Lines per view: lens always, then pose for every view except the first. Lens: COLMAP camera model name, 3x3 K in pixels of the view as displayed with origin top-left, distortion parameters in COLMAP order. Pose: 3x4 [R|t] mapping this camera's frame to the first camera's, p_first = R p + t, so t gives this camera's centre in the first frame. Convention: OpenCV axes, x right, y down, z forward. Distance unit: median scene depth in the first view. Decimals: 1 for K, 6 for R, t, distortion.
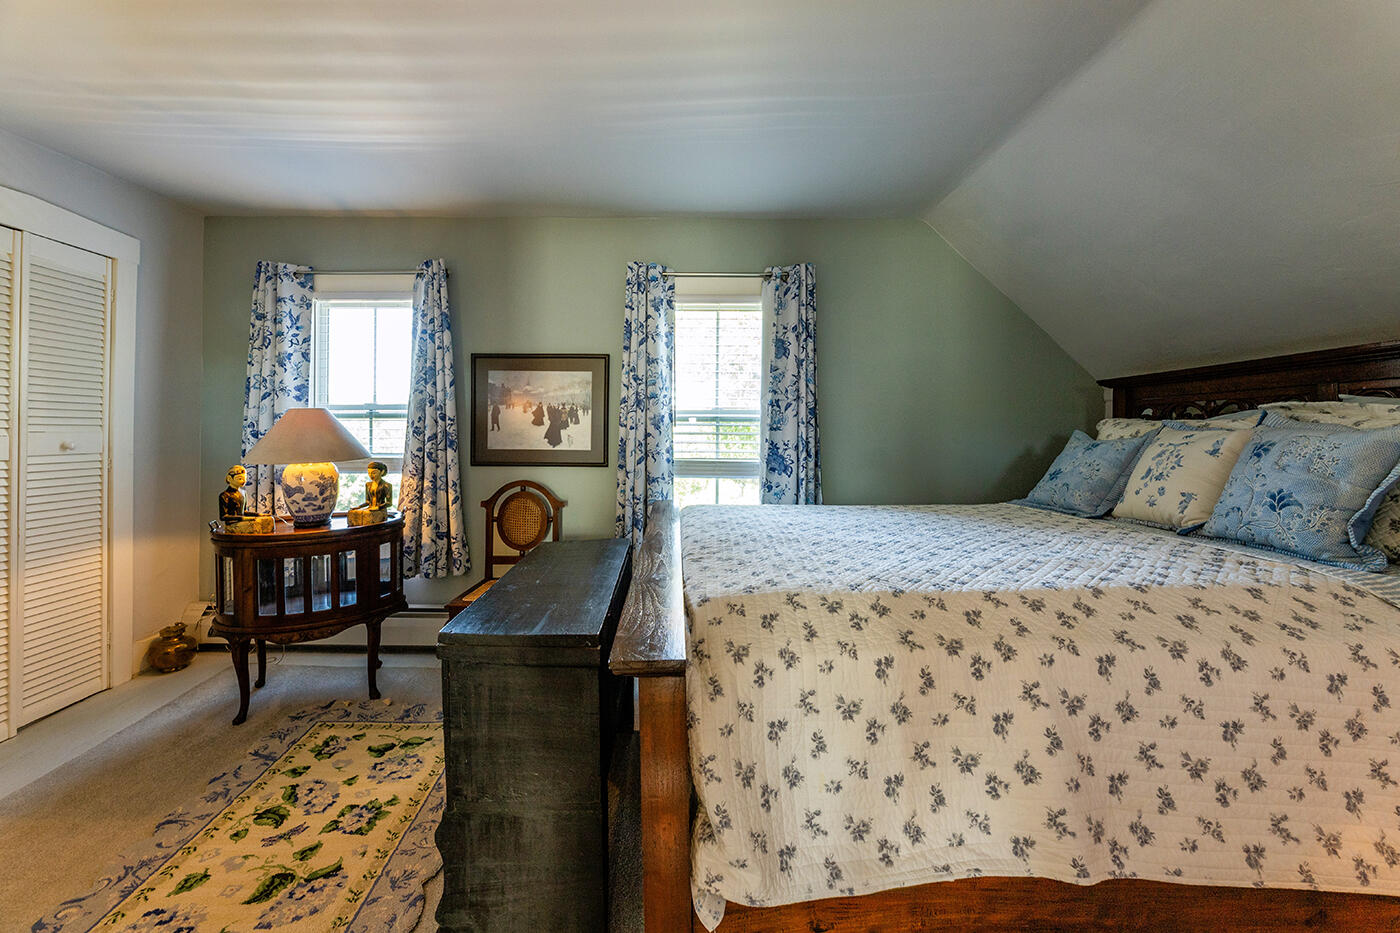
lens RADIAL K [[573.1, 0, 695.6], [0, 573.1, 430.5], [0, 0, 1]] dist [-0.000707, -0.000048]
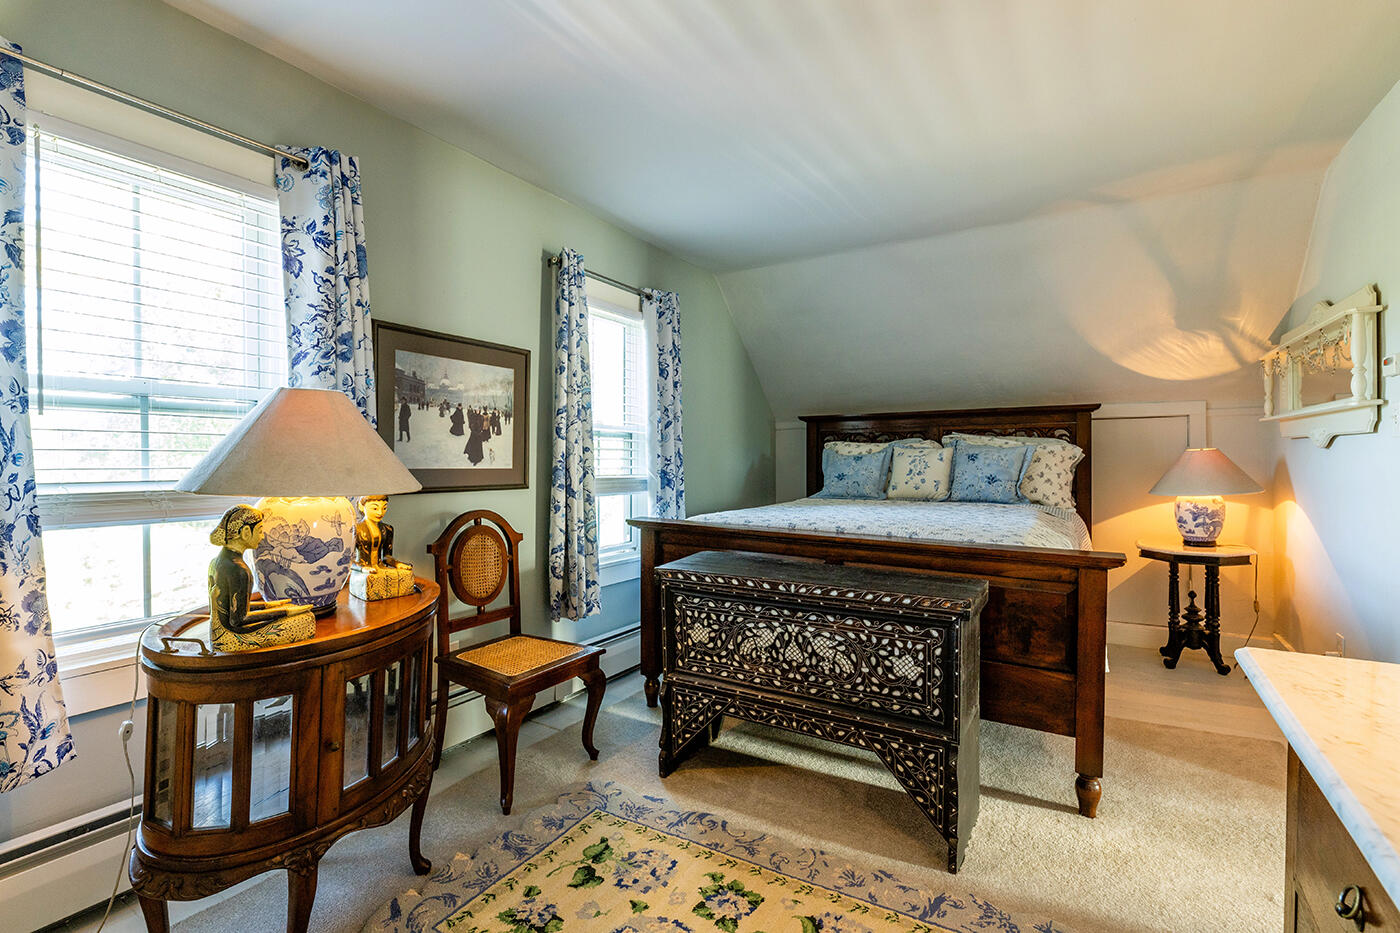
lens RADIAL K [[627.1, 0, 700.0], [0, 627.1, 466.5], [0, 0, 1]] dist [-0.002001, -0.000662]
pose [[0.531561, -0.013169, 0.846918, -0.788494], [-0.003744, 0.999833, 0.017897, 0.015506], [-0.847012, -0.012684, 0.531423, 0.321107]]
